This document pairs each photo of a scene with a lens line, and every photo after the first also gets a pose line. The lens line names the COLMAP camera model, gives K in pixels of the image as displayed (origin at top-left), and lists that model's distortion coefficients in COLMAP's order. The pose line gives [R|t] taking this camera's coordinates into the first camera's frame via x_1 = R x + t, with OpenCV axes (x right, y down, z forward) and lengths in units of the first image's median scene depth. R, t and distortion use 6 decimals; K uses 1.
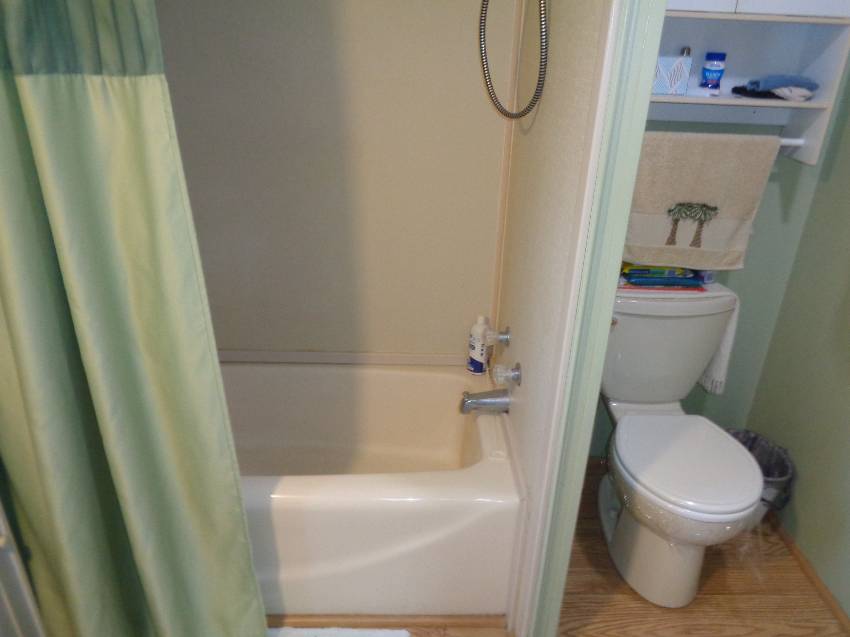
lens RADIAL K [[628.3, 0, 425.0], [0, 628.3, 318.5], [0, 0, 1]] dist [-0.006726, 0.001042]
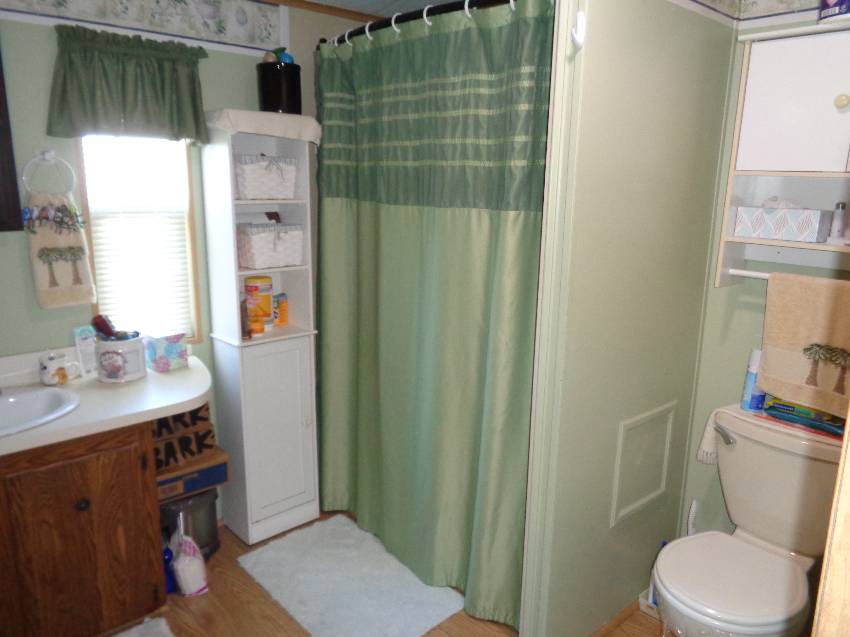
lens RADIAL K [[628.3, 0, 425.0], [0, 628.3, 318.5], [0, 0, 1]] dist [-0.006726, 0.001042]
pose [[0.649826, 0.151372, -0.744858, 0.732000], [-0.326998, 0.940320, -0.094184, 0.080670], [0.686148, 0.304770, 0.660543, -0.124852]]
